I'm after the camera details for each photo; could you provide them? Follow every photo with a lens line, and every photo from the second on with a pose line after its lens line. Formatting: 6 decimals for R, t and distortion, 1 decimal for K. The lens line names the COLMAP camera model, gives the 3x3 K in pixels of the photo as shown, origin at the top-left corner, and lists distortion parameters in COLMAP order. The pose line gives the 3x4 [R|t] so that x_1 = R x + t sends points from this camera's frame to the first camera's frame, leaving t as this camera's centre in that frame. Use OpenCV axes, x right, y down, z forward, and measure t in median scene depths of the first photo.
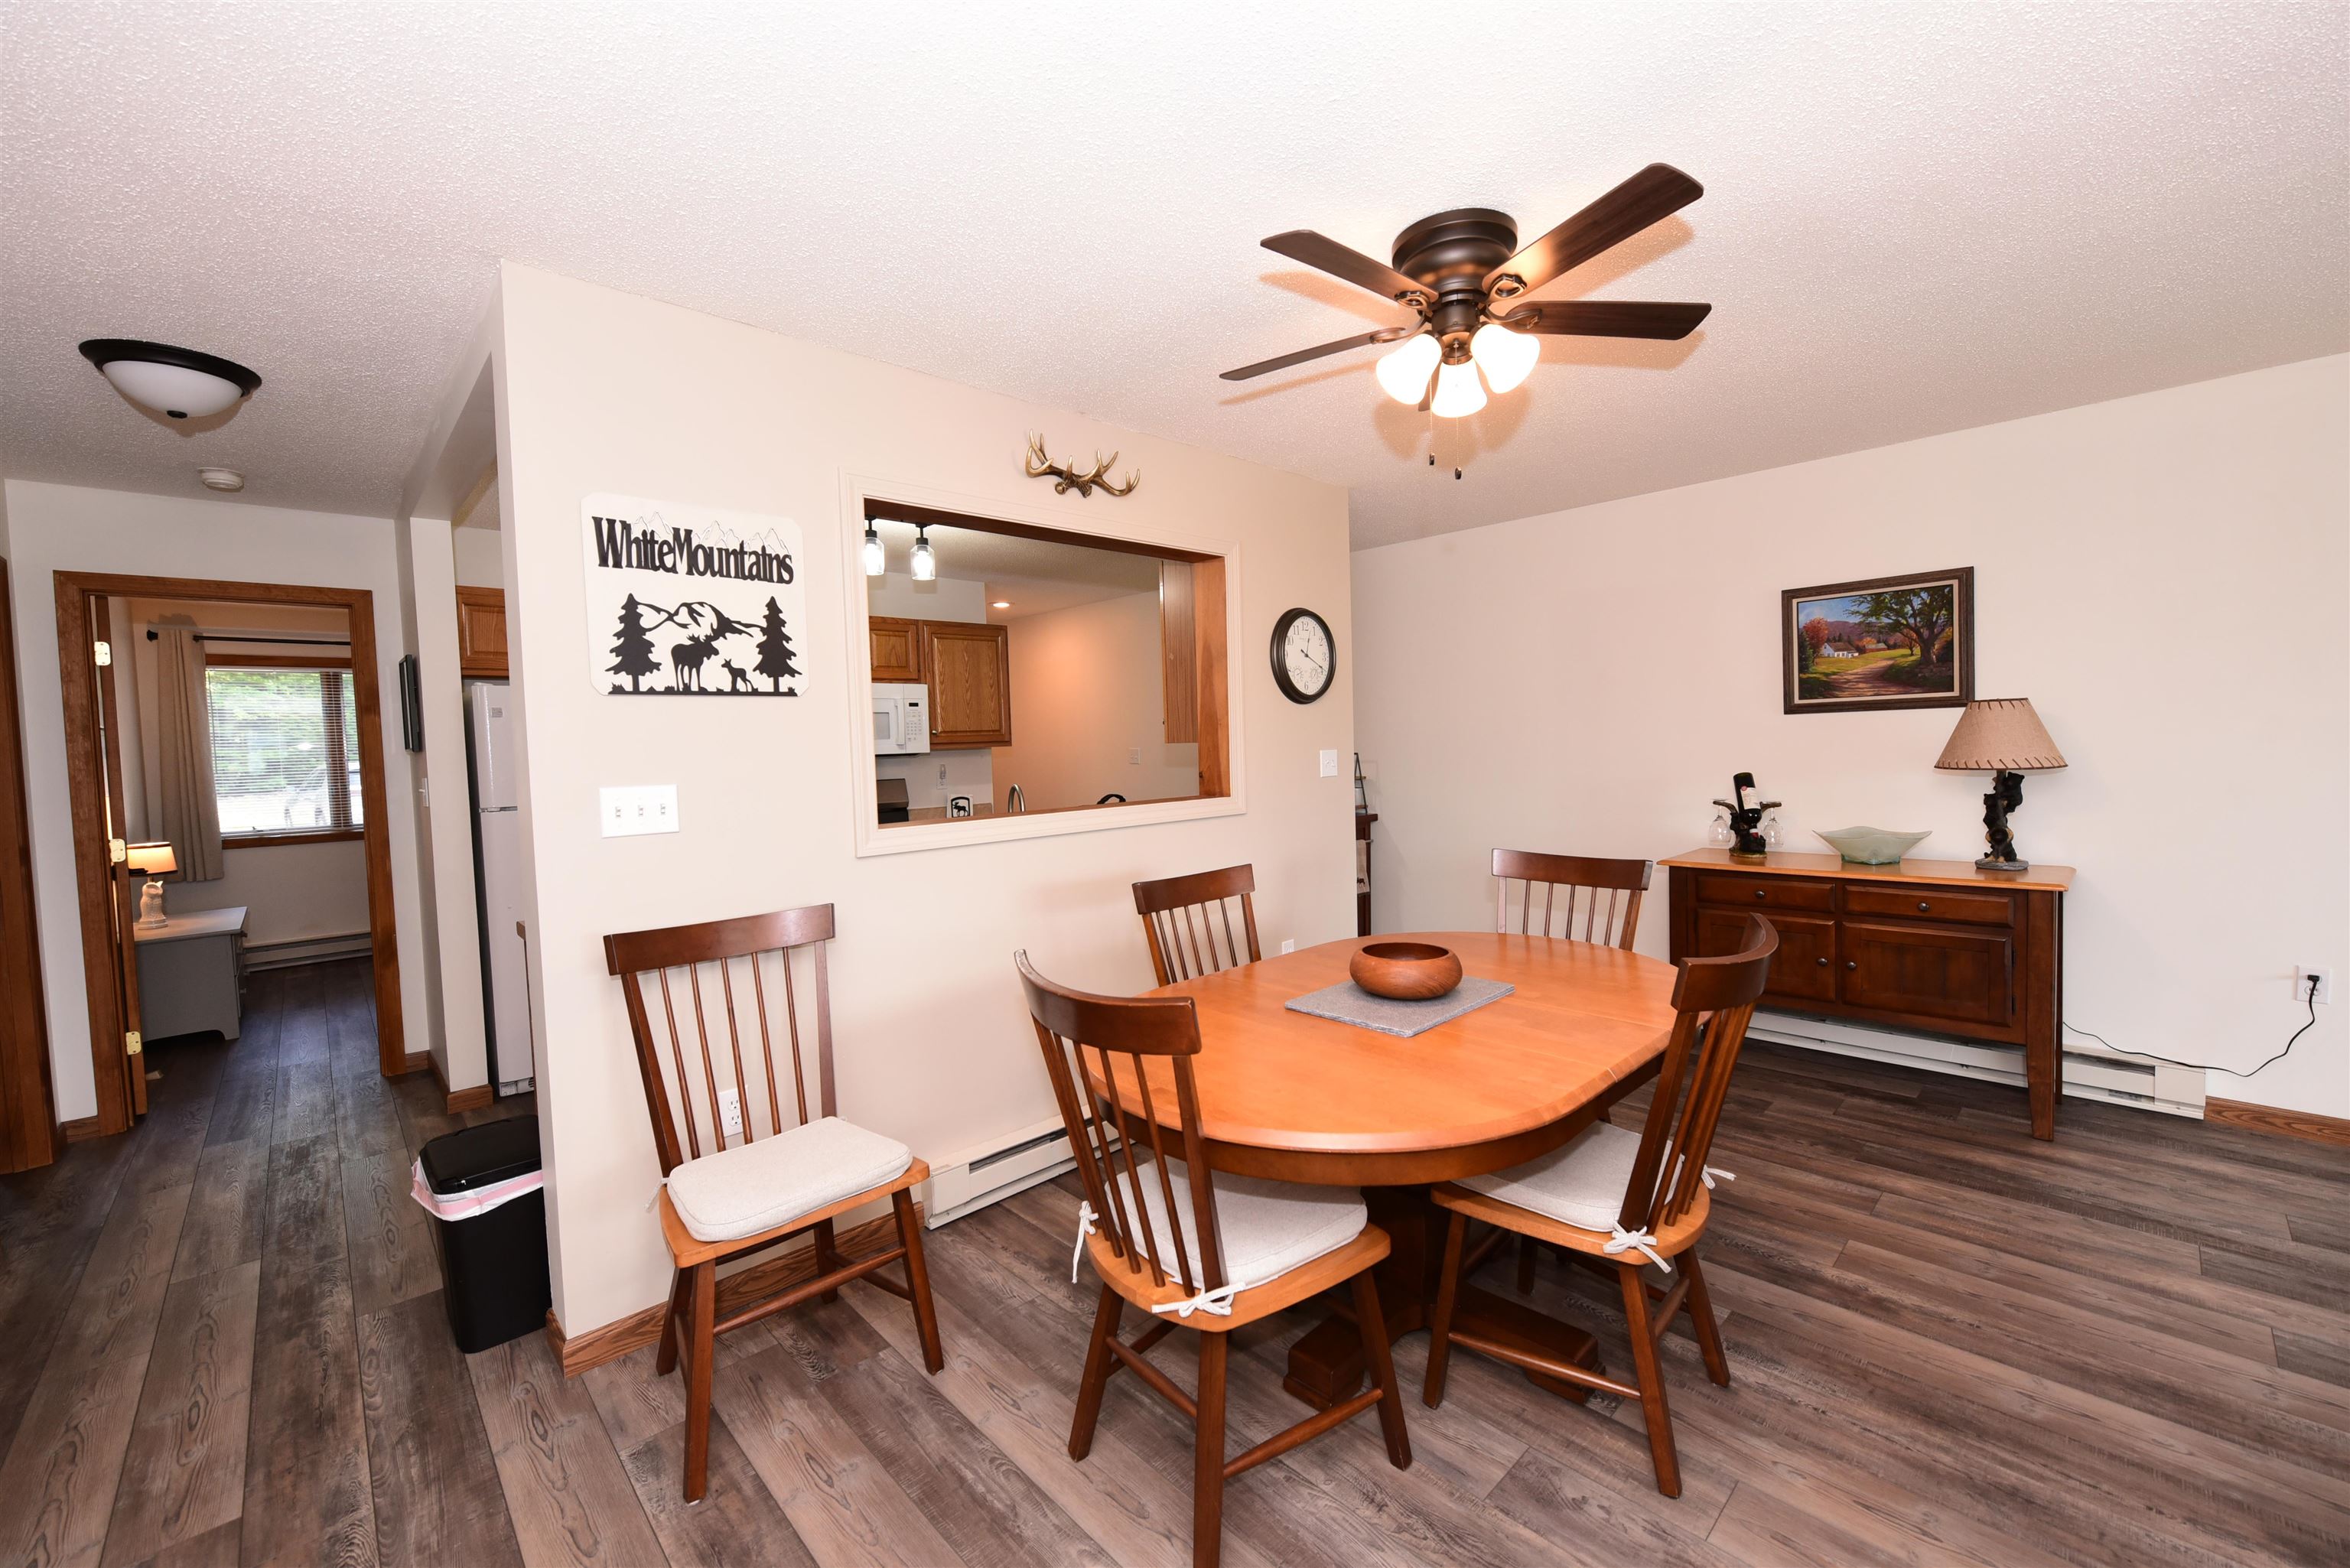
lens RADIAL K [[929.9, 0, 1184.5], [0, 929.9, 781.1], [0, 0, 1]] dist [-0.008183, -0.000239]
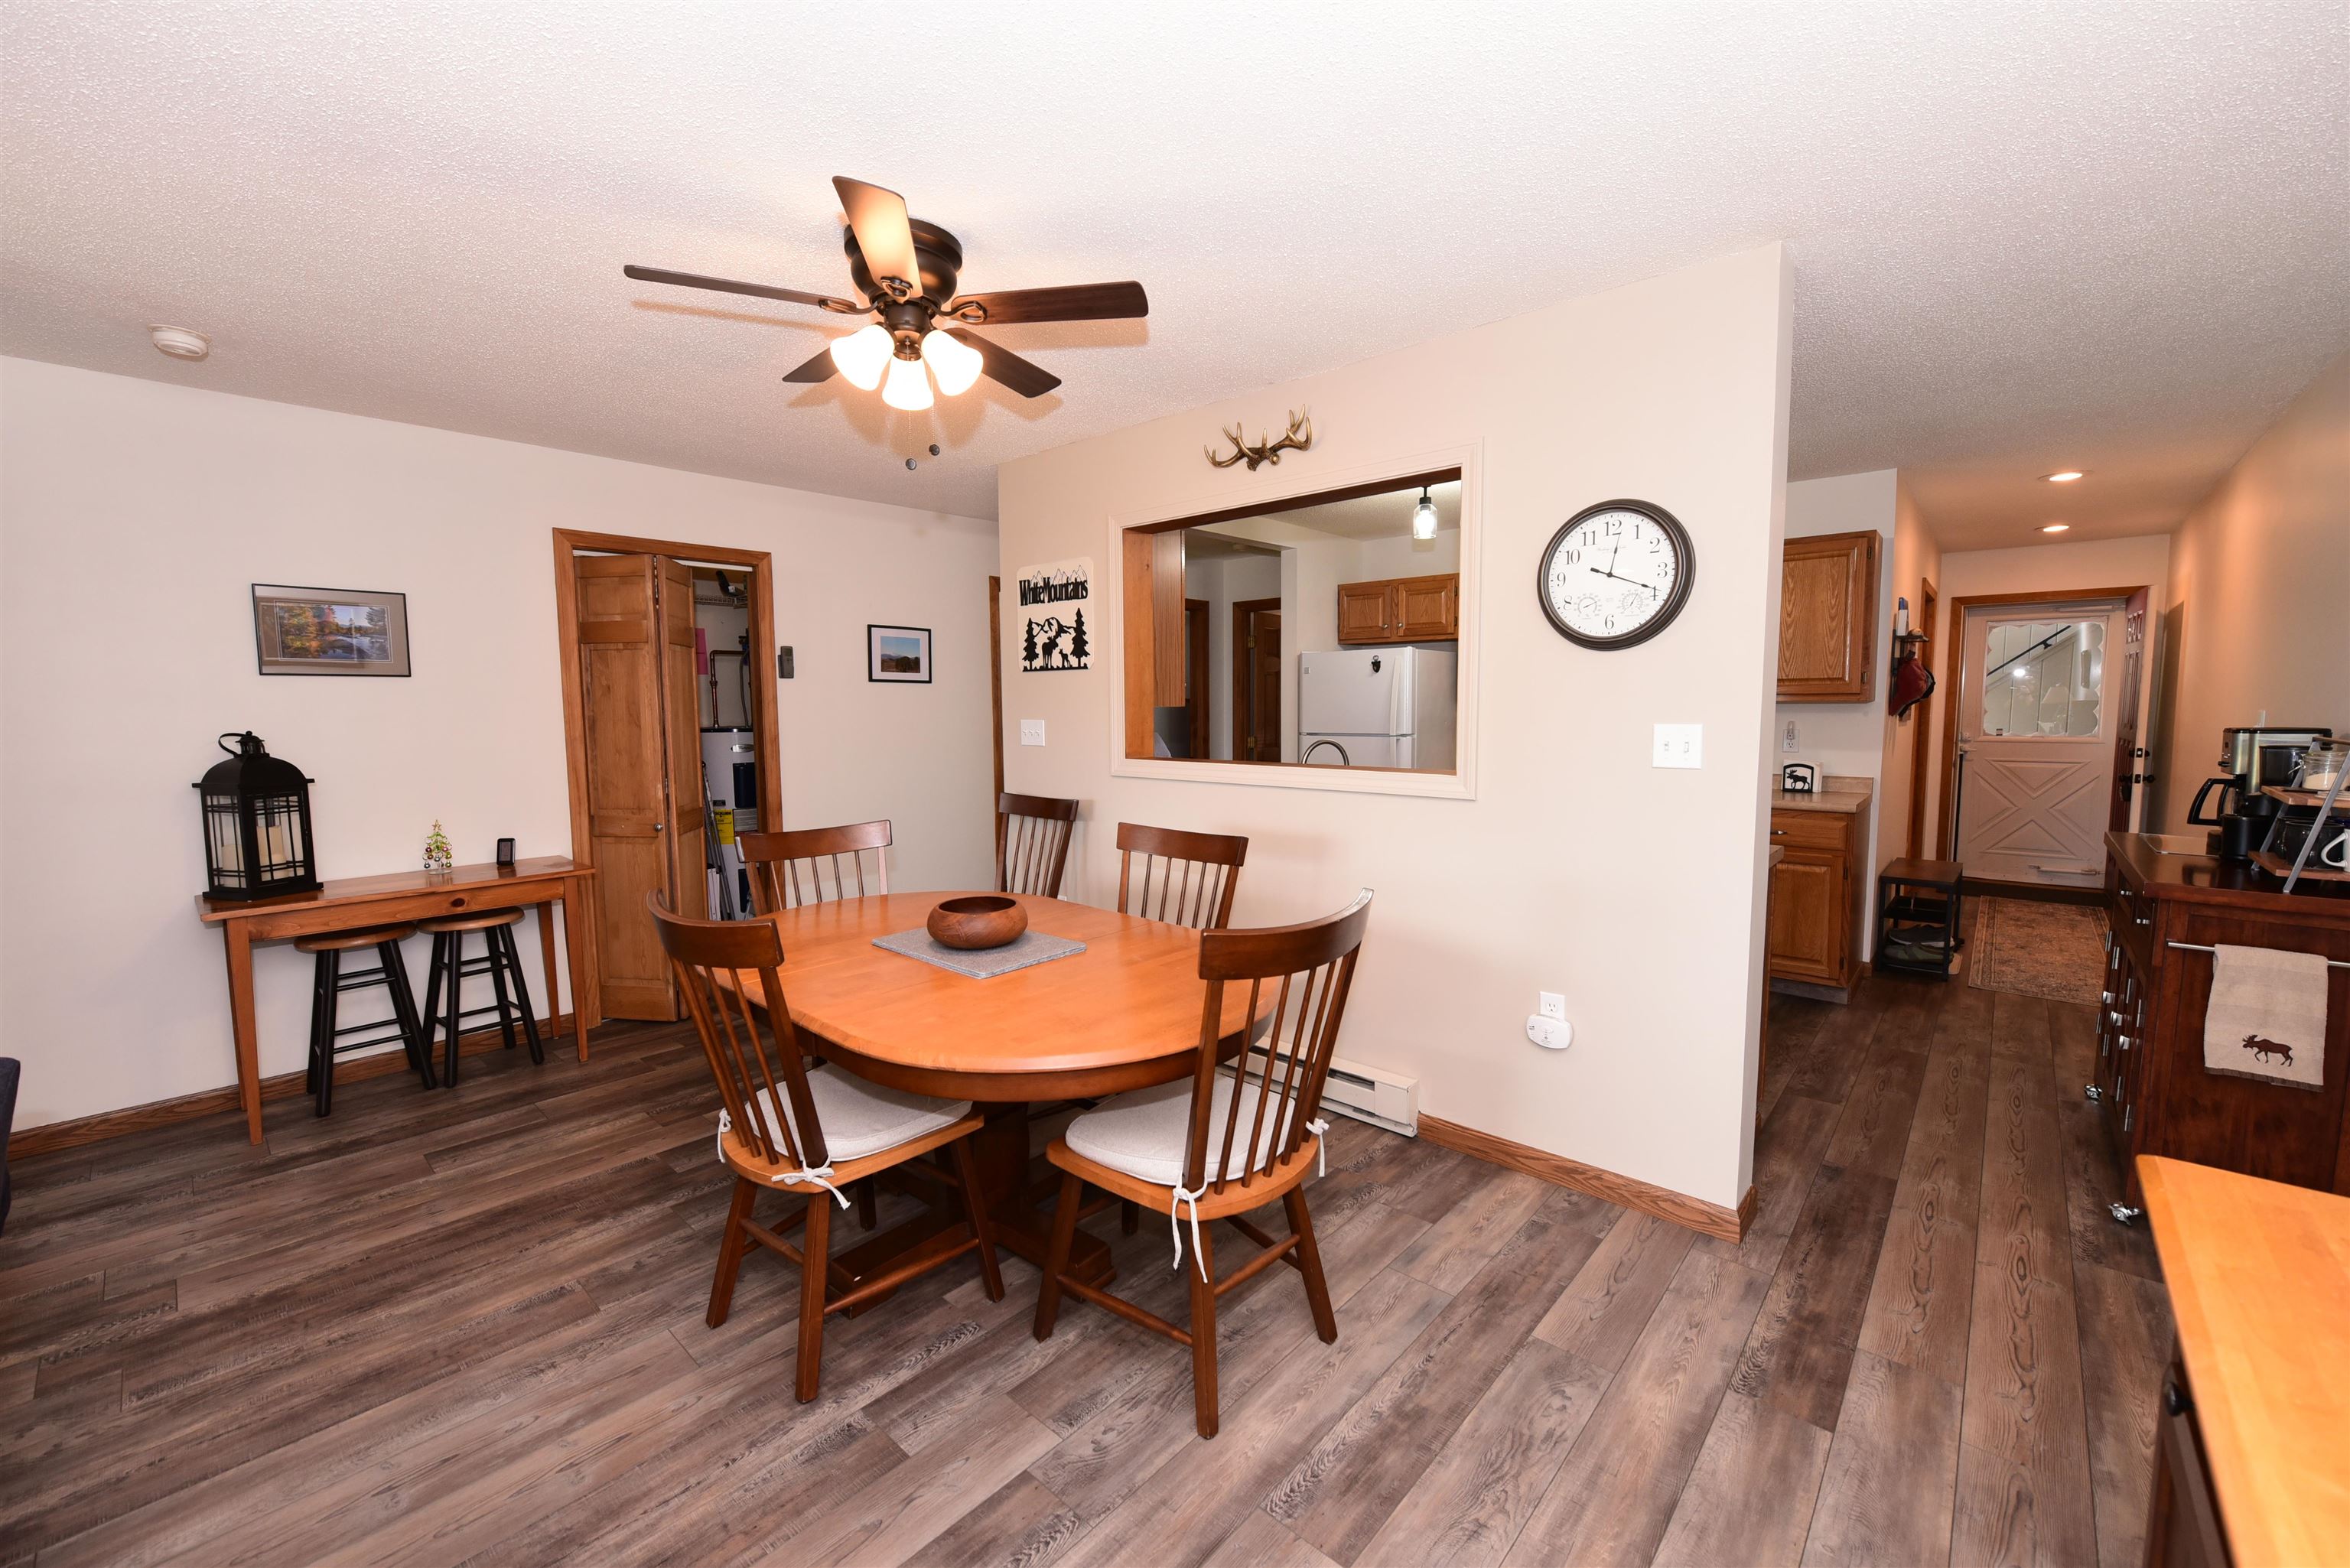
lens RADIAL K [[930.4, 0, 1185.9], [0, 930.4, 781.7], [0, 0, 1]] dist [-0.006616, -0.000990]
pose [[0.076609, 0.113513, -0.990579, 1.243654], [-0.039789, 0.993055, 0.110719, -0.085808], [0.996267, 0.030932, 0.080594, 1.083873]]
